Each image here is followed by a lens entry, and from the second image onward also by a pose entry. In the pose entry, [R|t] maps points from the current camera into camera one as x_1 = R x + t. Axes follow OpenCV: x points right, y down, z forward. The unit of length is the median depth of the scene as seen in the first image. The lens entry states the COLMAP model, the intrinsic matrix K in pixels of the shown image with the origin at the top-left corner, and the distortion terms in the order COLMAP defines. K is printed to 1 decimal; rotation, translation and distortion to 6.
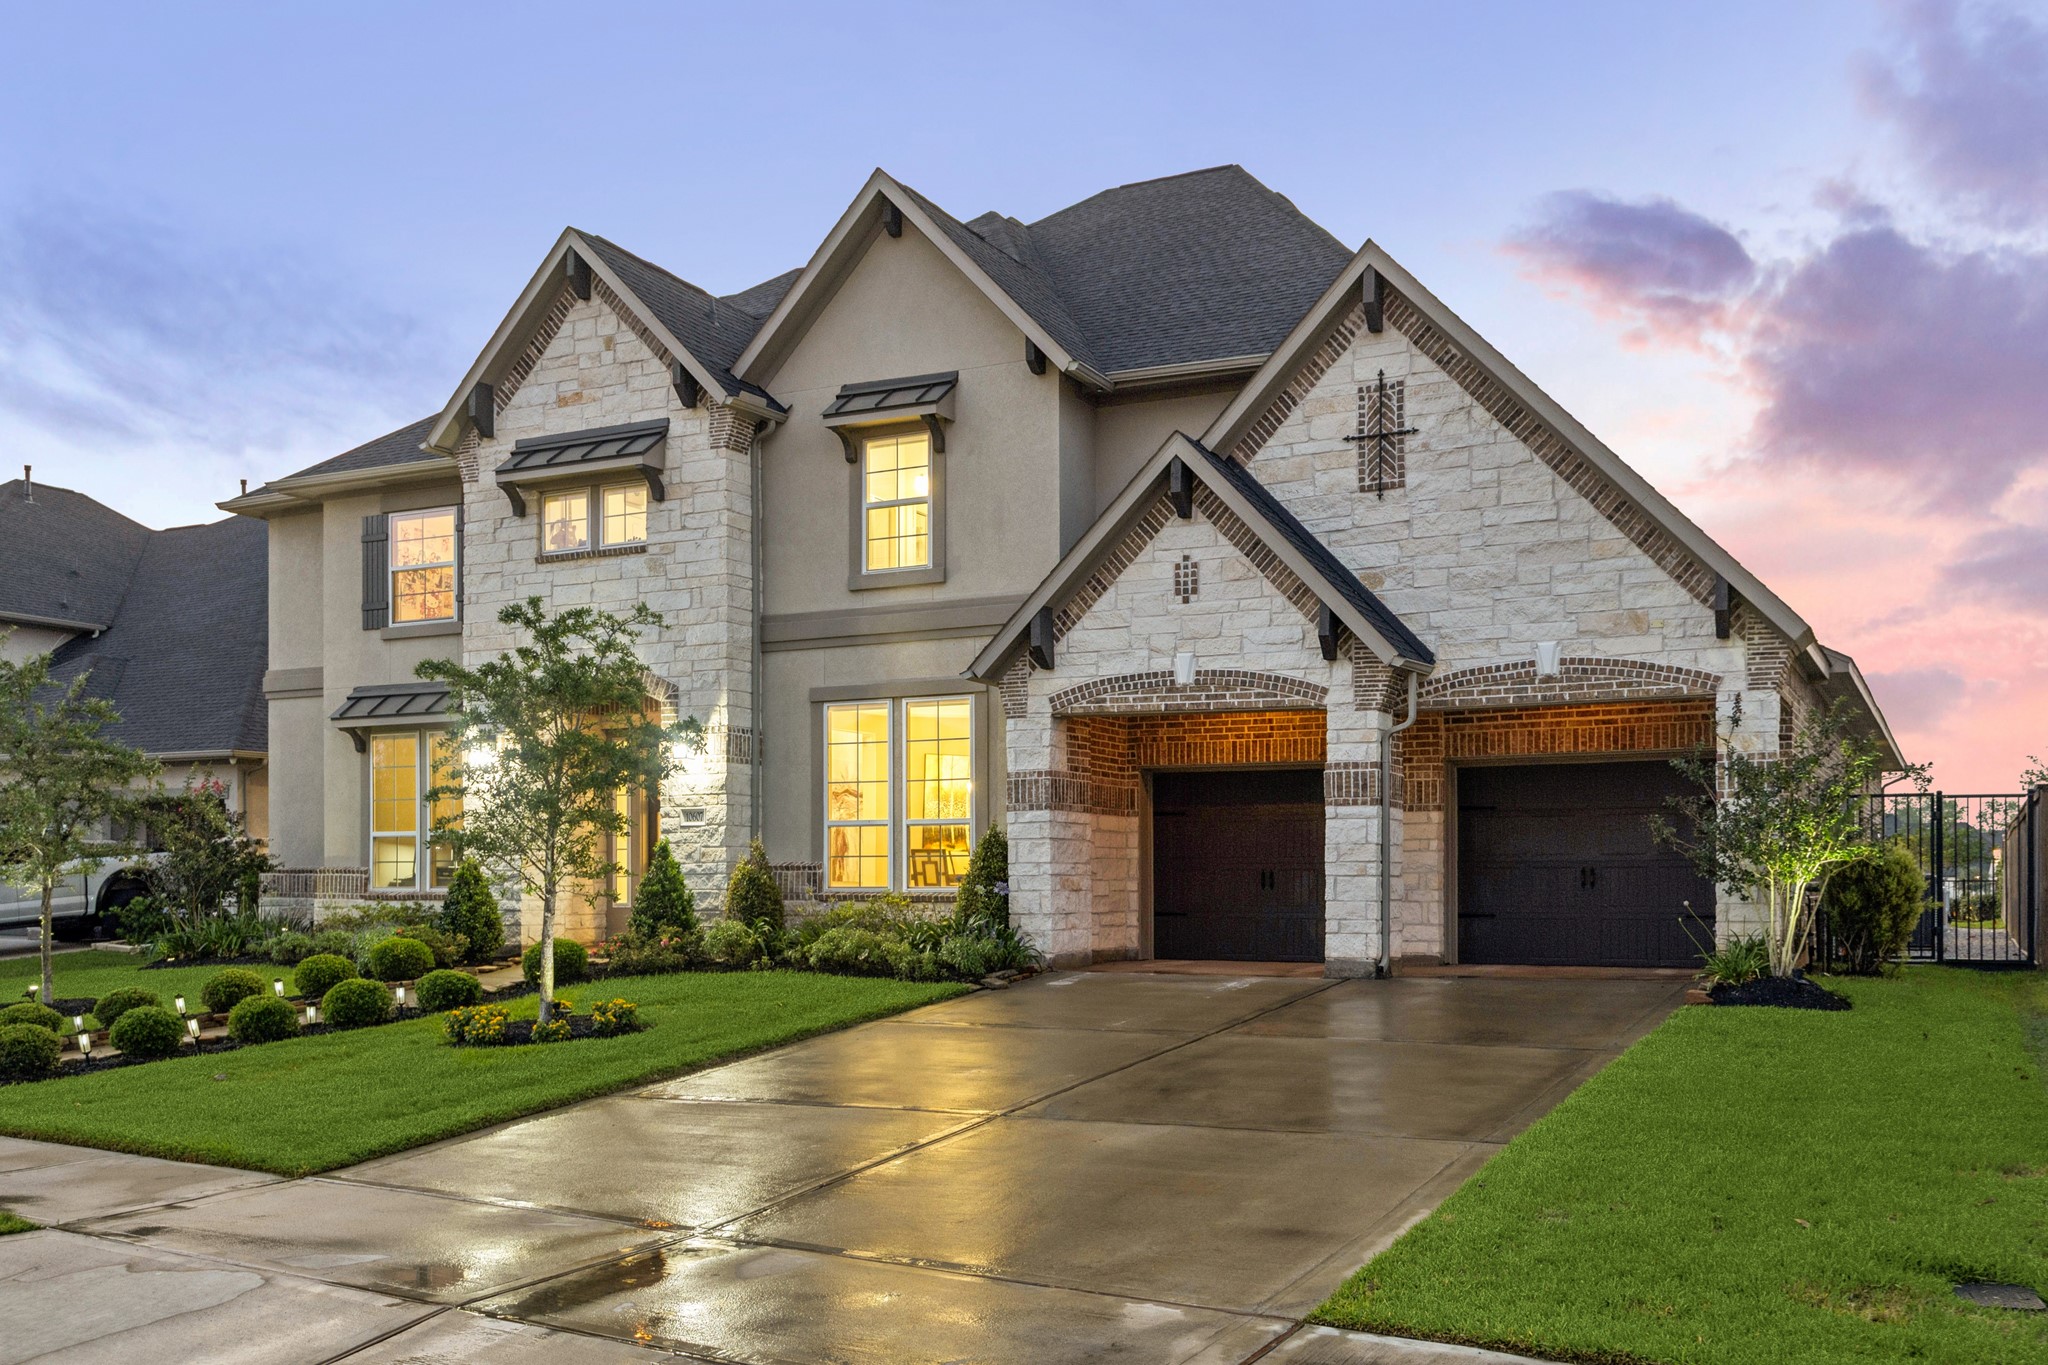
lens RADIAL K [[1786.7, 0, 994.5], [0, 1786.7, 920.7], [0, 0, 1]] dist [-0.007182, 0.024618]
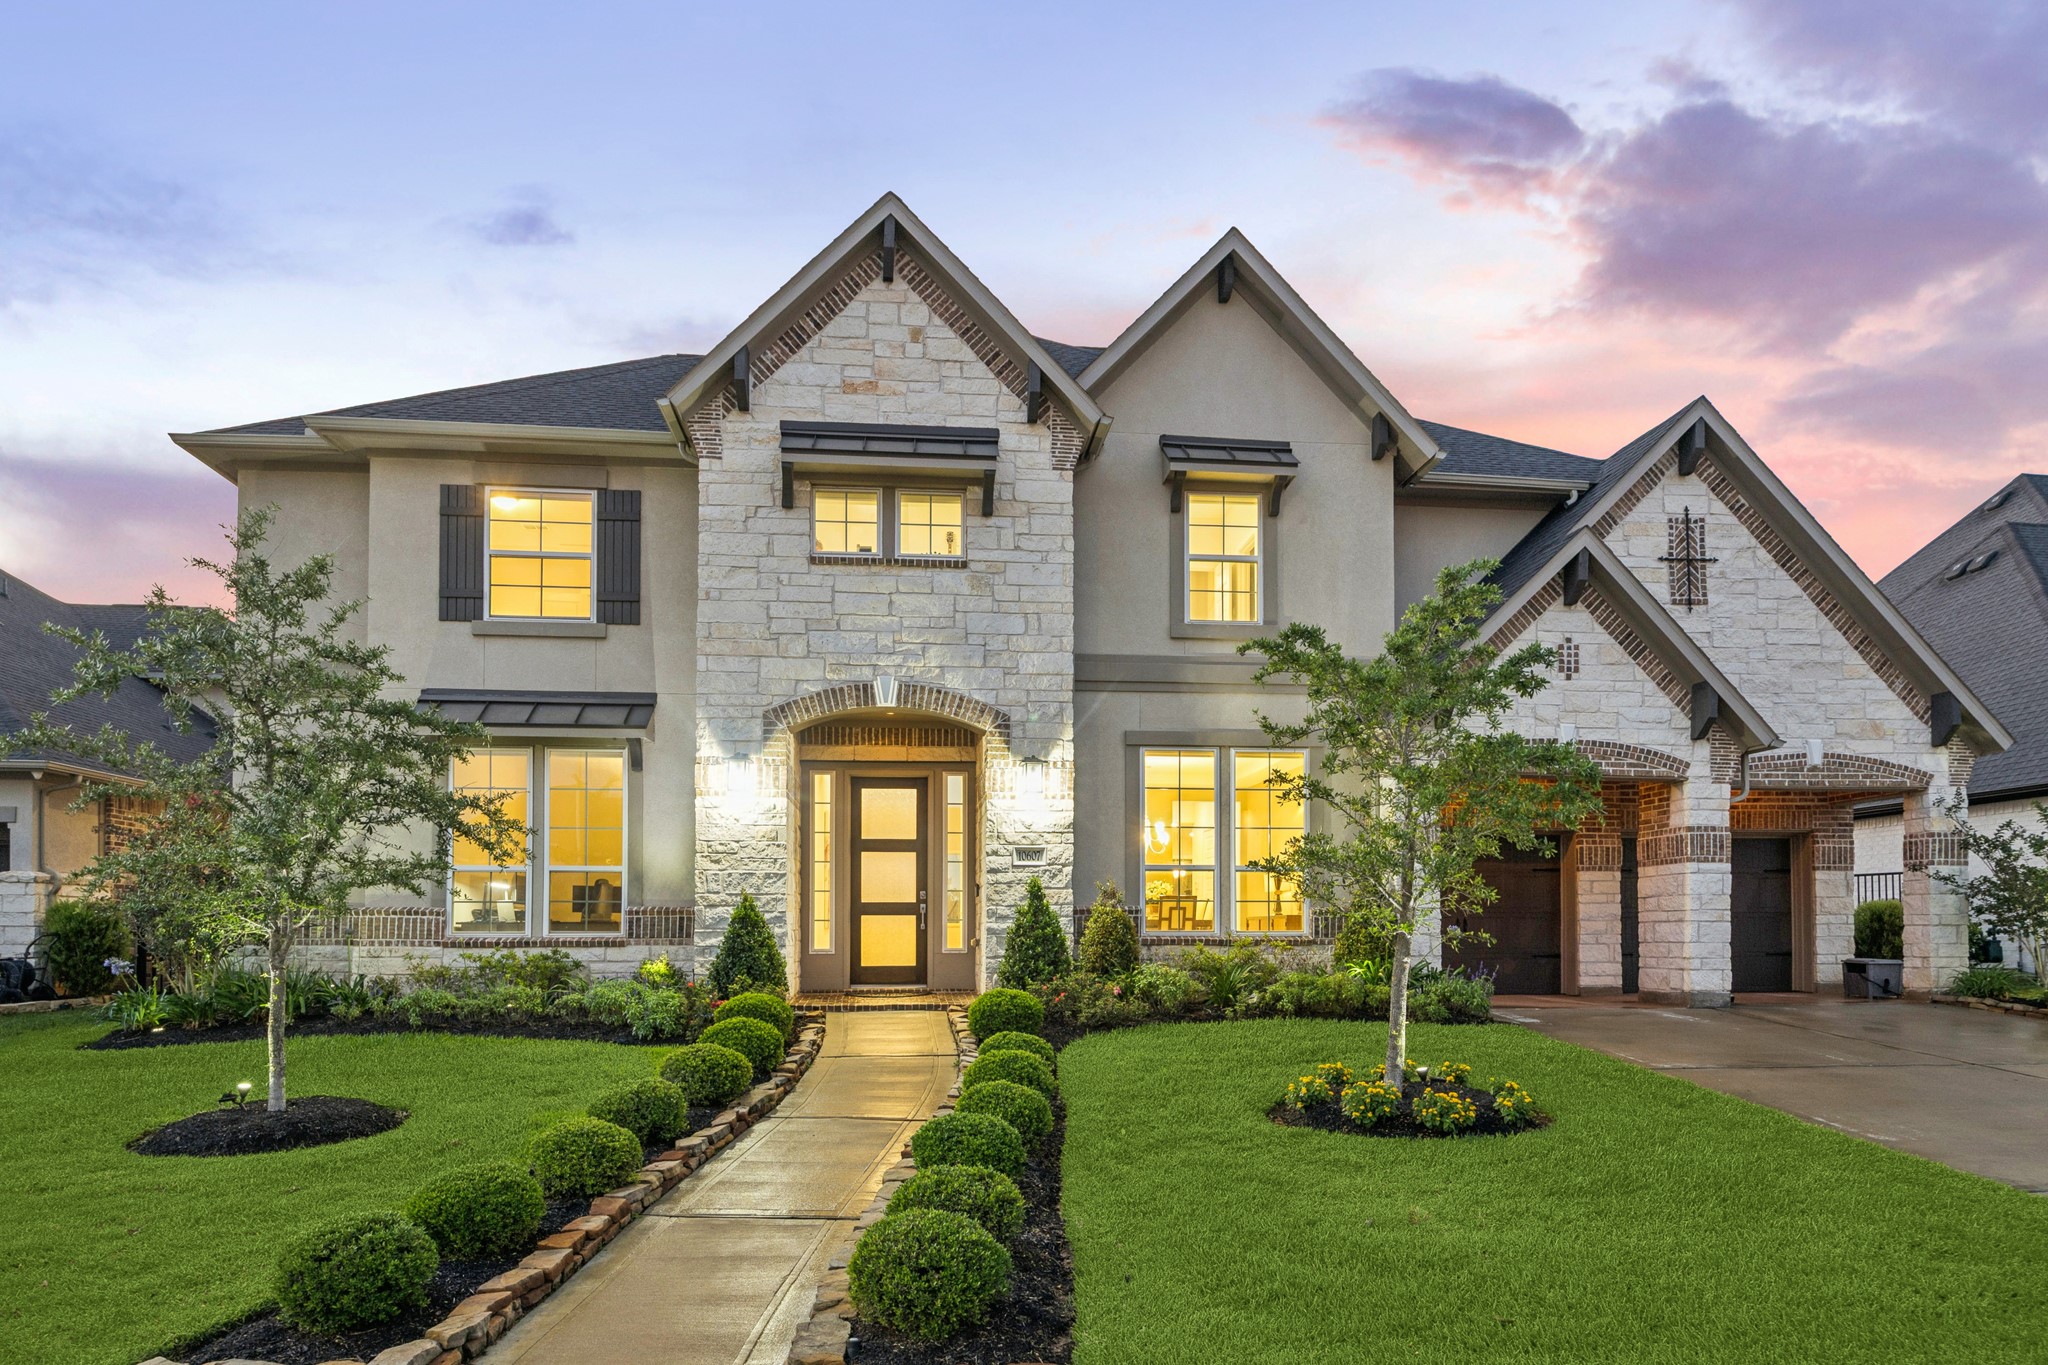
lens RADIAL K [[1188.9, 0, 1002.1], [0, 1188.9, 935.2], [0, 0, 1]] dist [-0.000568, -0.001935]
pose [[0.845327, 0.001255, 0.534248, -0.533278], [0.010614, 0.999760, -0.019143, -0.004913], [-0.534144, 0.021852, 0.845111, 0.498371]]
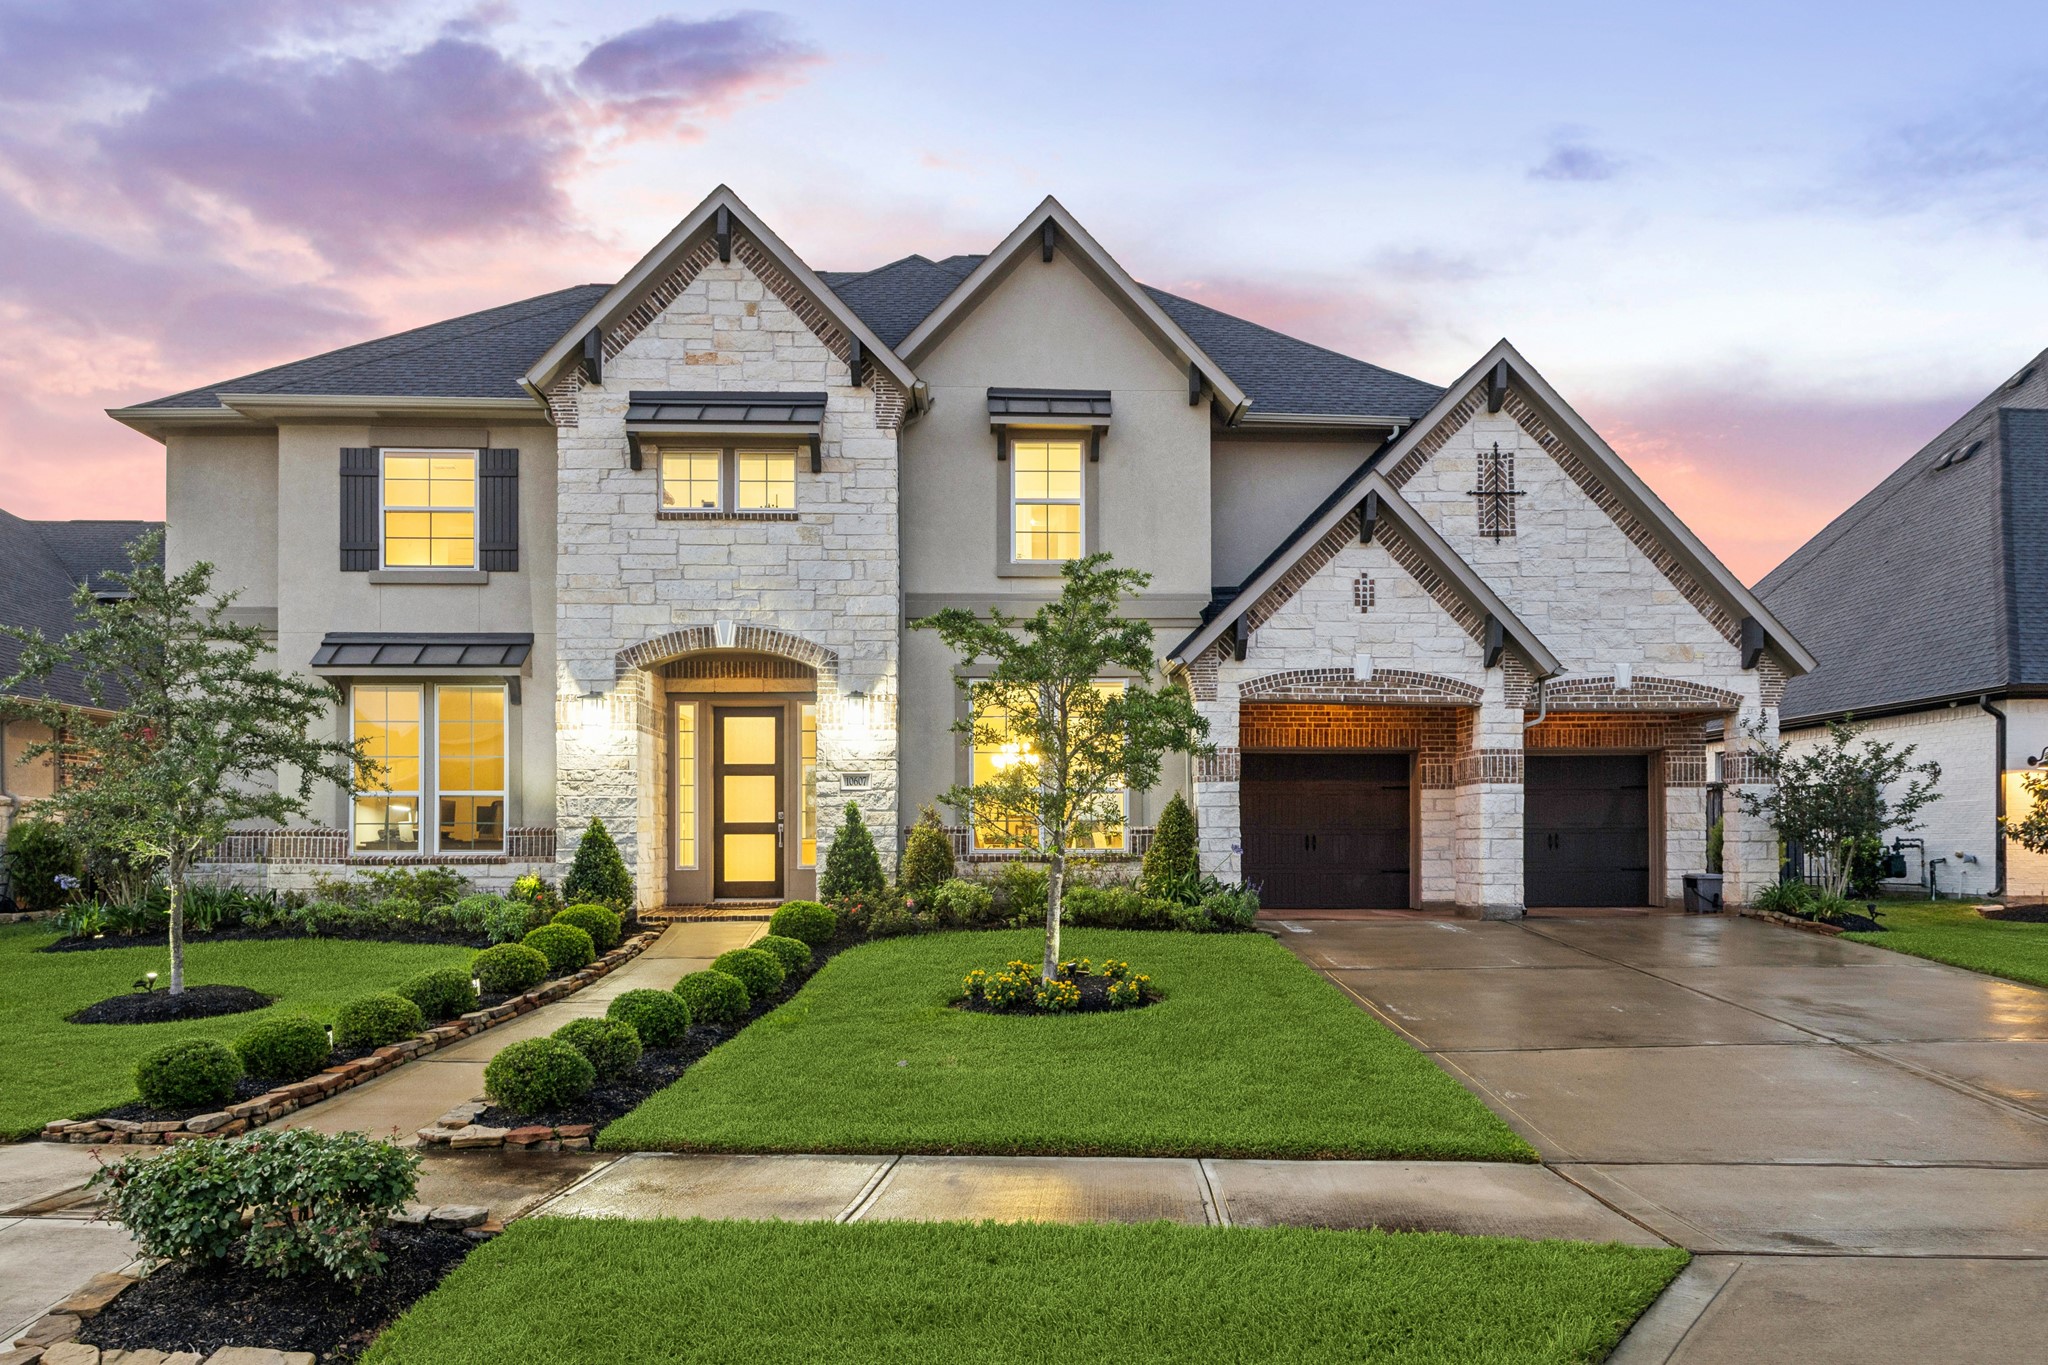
lens RADIAL K [[1386.4, 0, 992.6], [0, 1386.4, 867.1], [0, 0, 1]] dist [-0.001251, -0.000268]
pose [[0.877660, -0.007562, 0.479224, -0.501958], [0.011323, 0.999924, -0.004959, -0.003801], [-0.479150, 0.009779, 0.877679, 0.267821]]
